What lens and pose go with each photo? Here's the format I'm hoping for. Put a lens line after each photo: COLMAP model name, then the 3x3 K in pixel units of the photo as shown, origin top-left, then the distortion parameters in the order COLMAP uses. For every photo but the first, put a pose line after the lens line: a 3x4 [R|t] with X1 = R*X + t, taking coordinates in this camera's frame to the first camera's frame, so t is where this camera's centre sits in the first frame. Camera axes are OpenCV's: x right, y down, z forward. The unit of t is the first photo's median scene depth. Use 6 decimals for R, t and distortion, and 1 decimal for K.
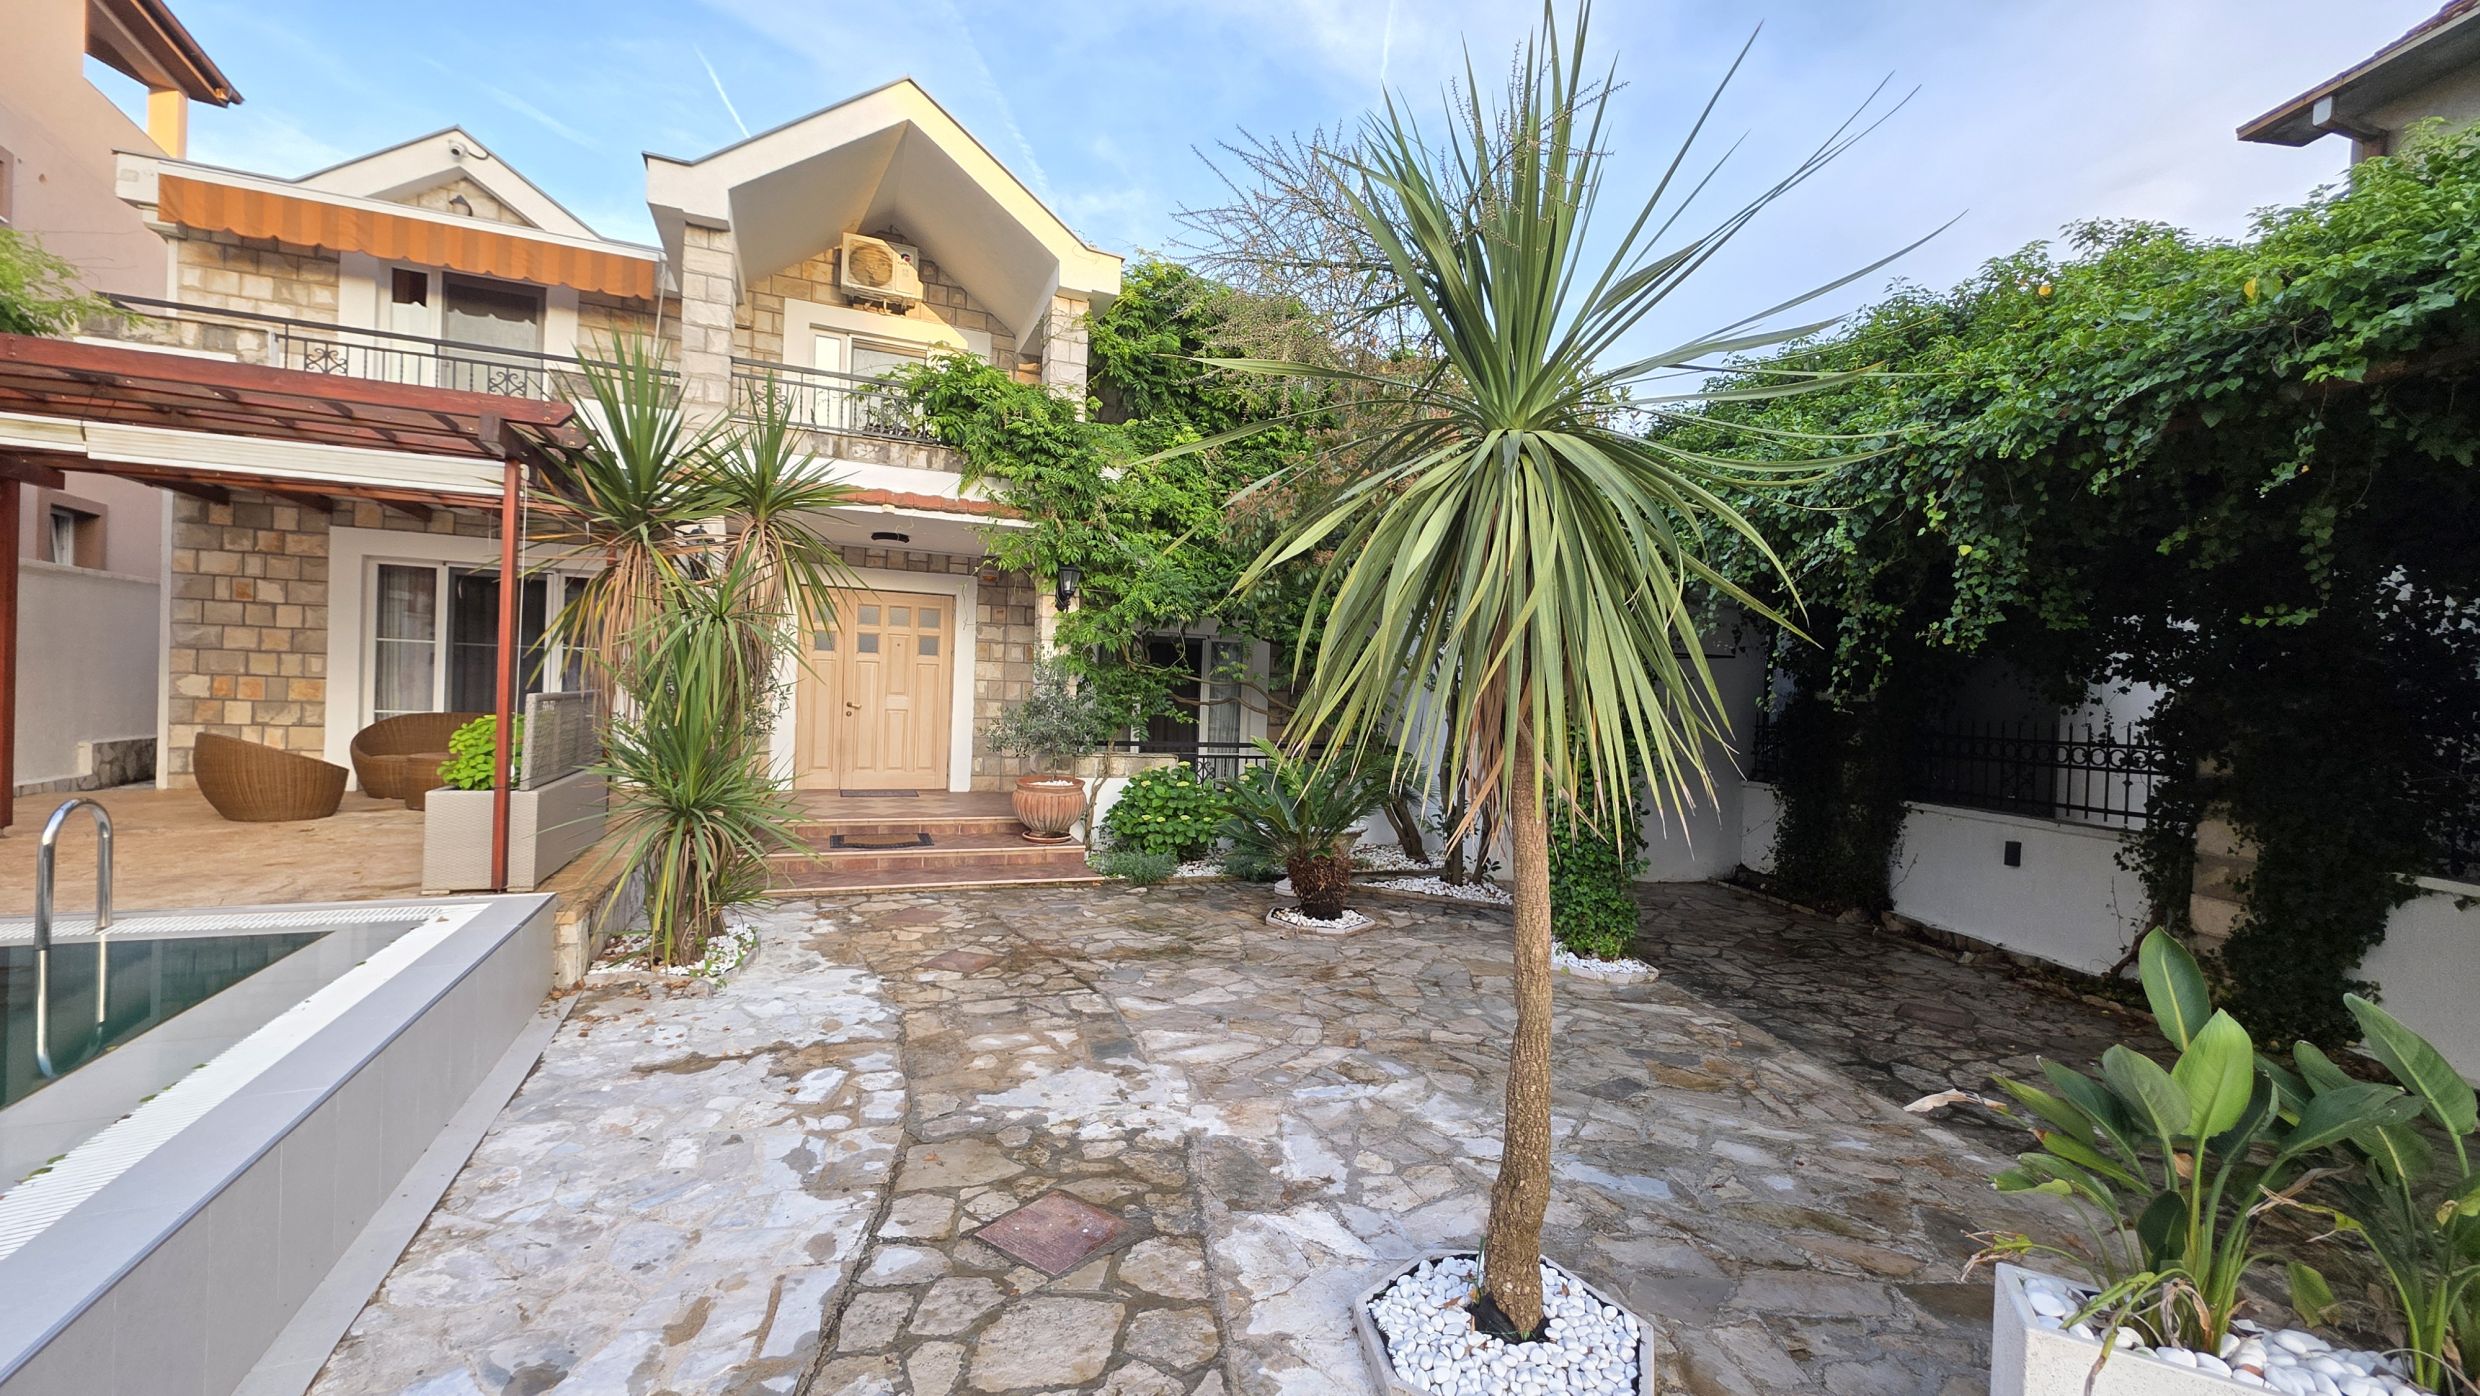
lens RADIAL K [[998.4, 0, 1243.8], [0, 998.4, 700.0], [0, 0, 1]] dist [0.002728, -0.000007]
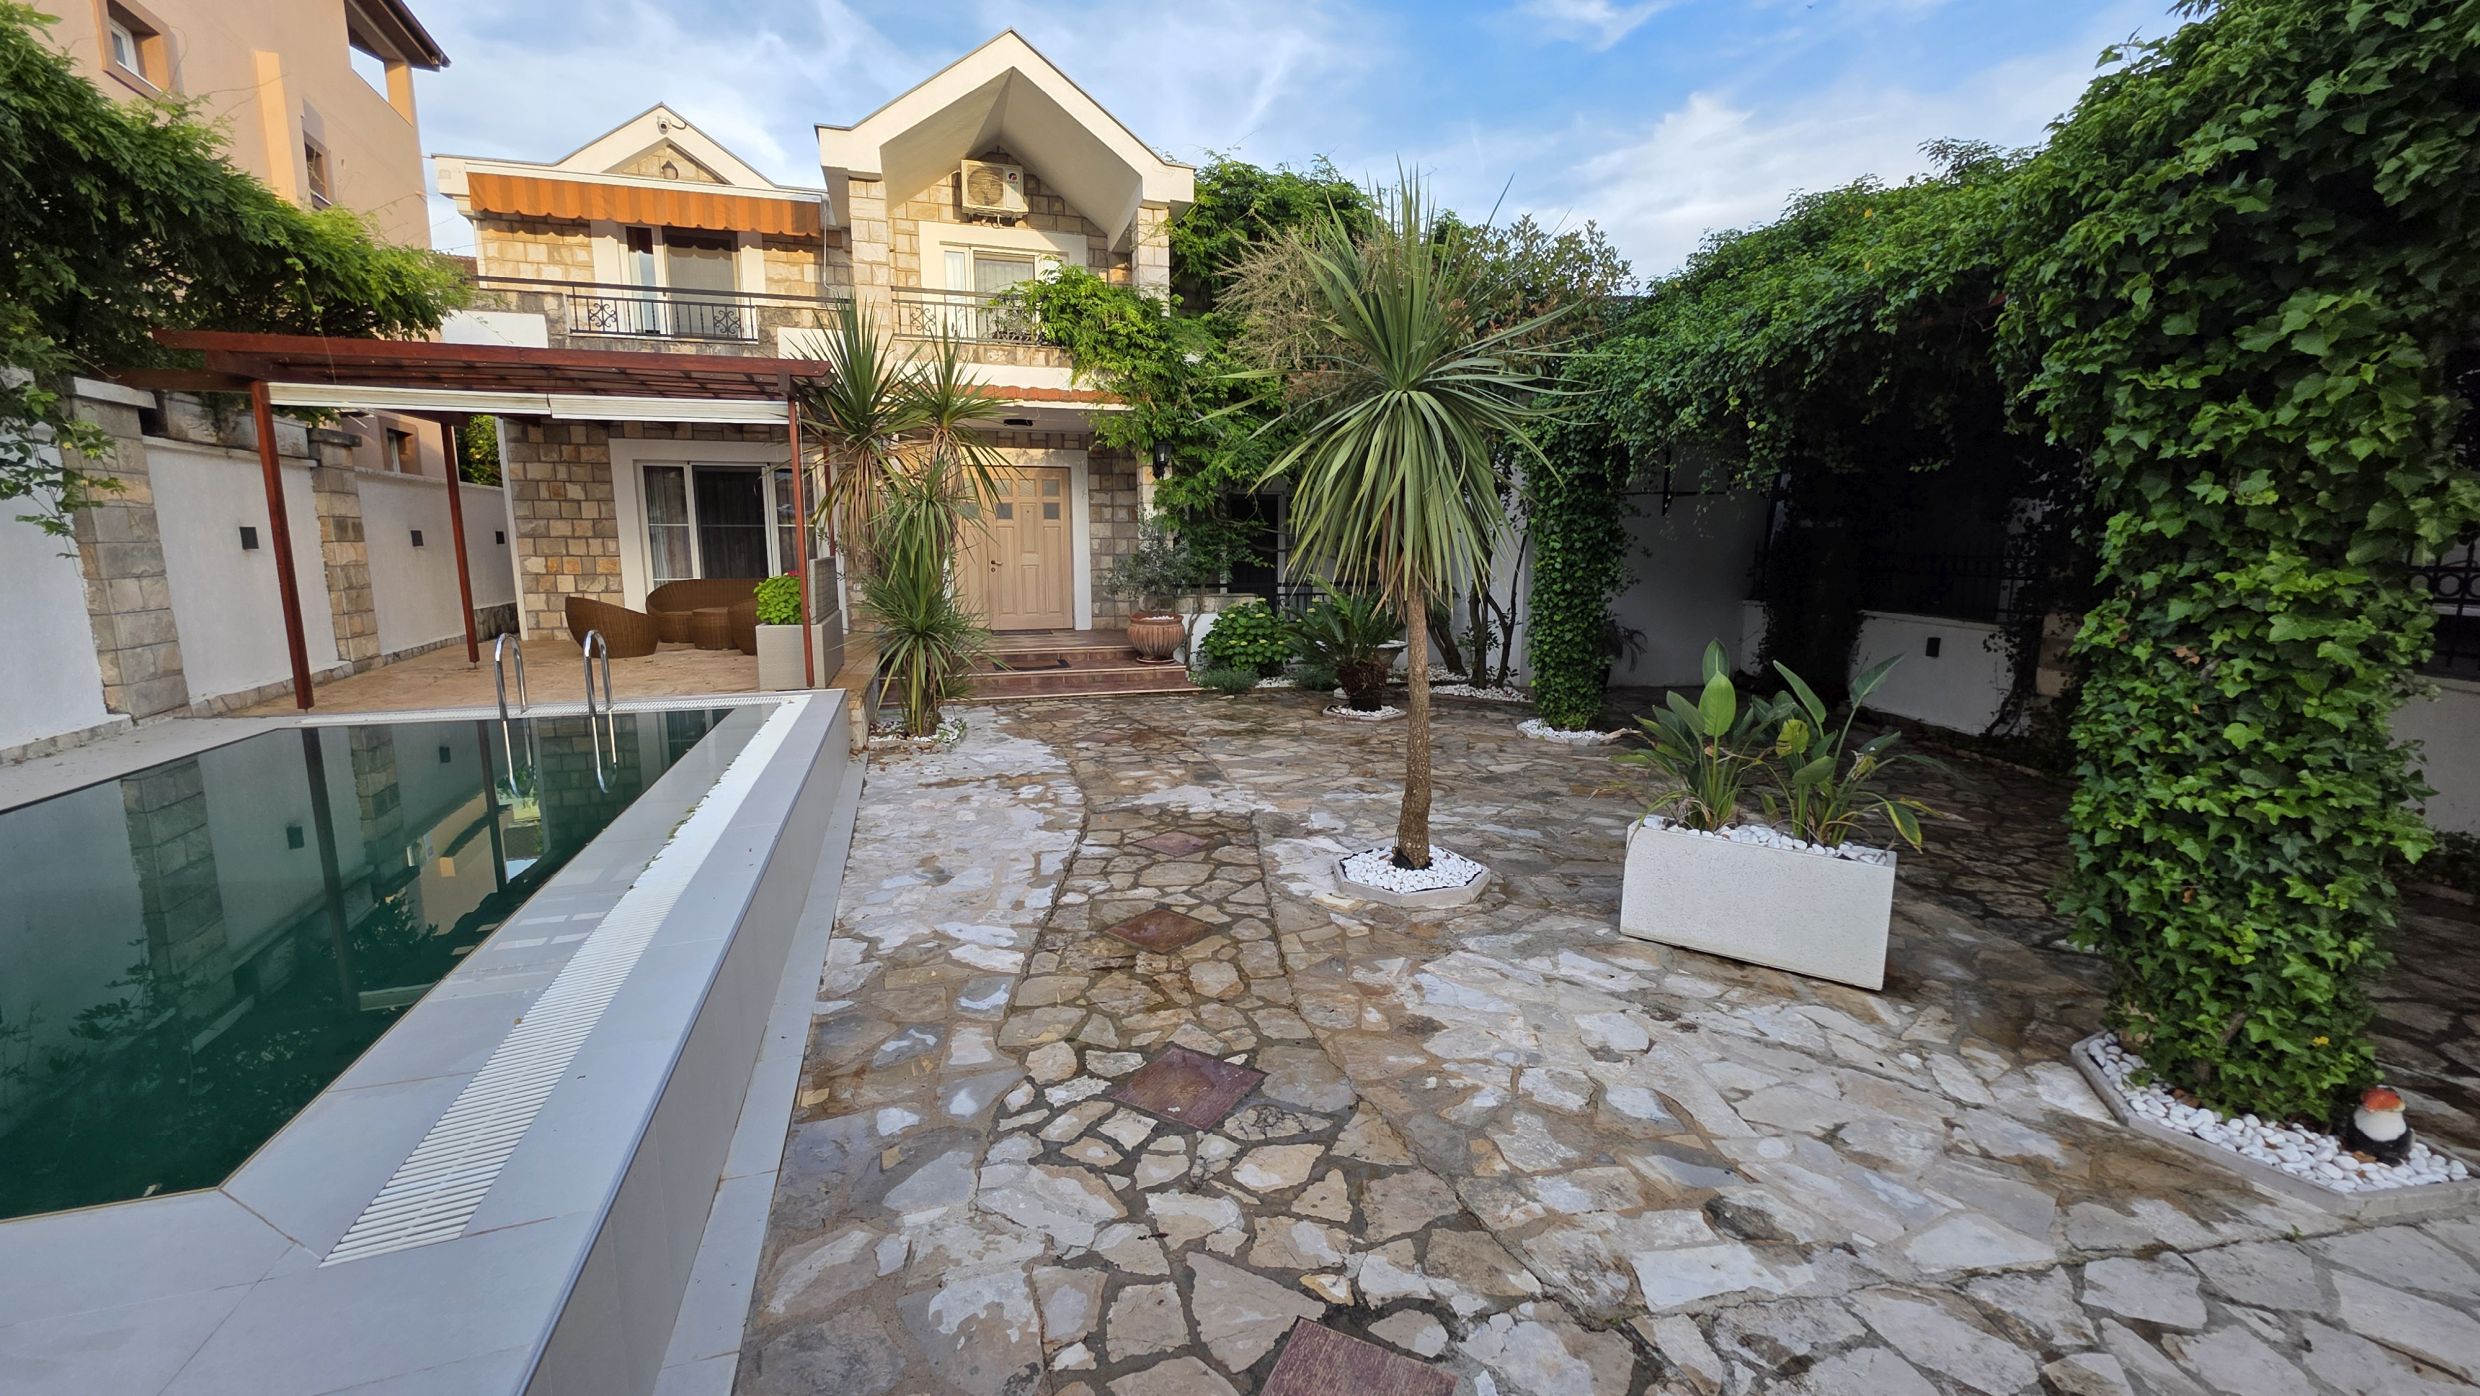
lens RADIAL K [[998.4, 0, 1231.7], [0, 998.4, 694.6], [0, 0, 1]] dist [0.002728, -0.000007]
pose [[0.993528, -0.021838, -0.111470, 0.044584], [0.037698, 0.989117, 0.142221, 0.003765], [0.107151, -0.145503, 0.983538, -0.276105]]
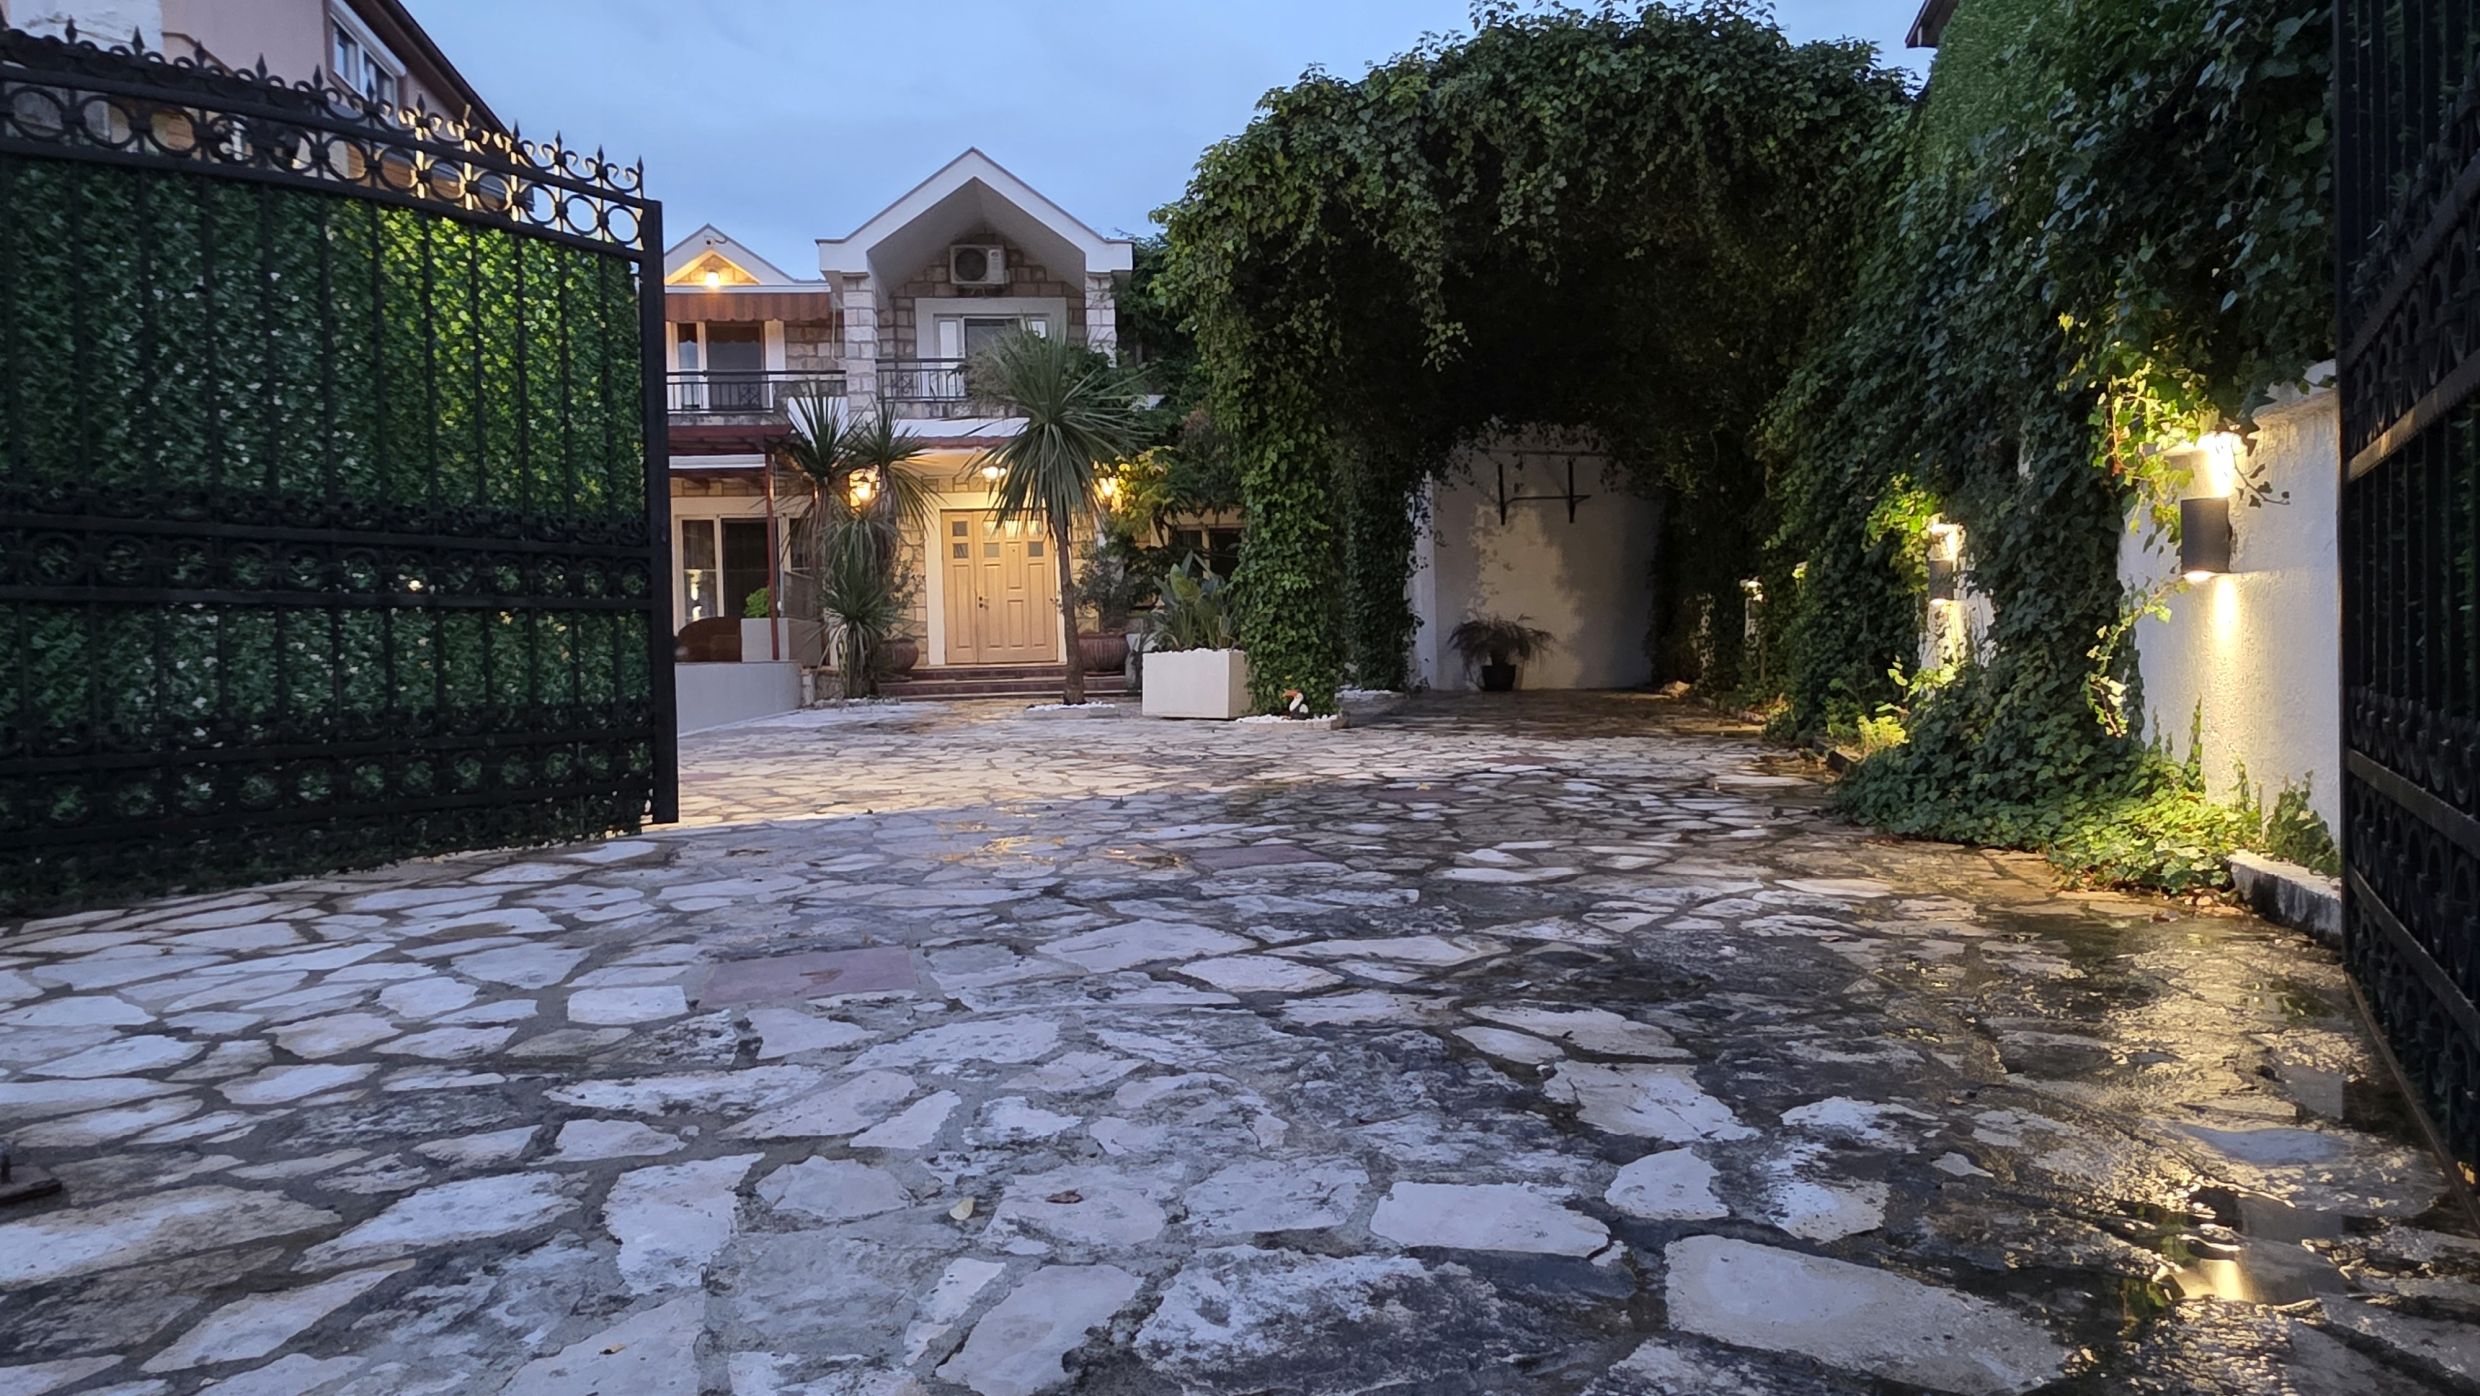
lens RADIAL K [[1500.7, 0, 1239.9], [0, 1500.7, 695.3], [0, 0, 1]] dist [0.007512, -0.004847]
pose [[0.953353, -0.058399, -0.296154, 0.672362], [0.061578, 0.998101, 0.001409, 0.198536], [0.295509, -0.019580, 0.955139, -1.041626]]
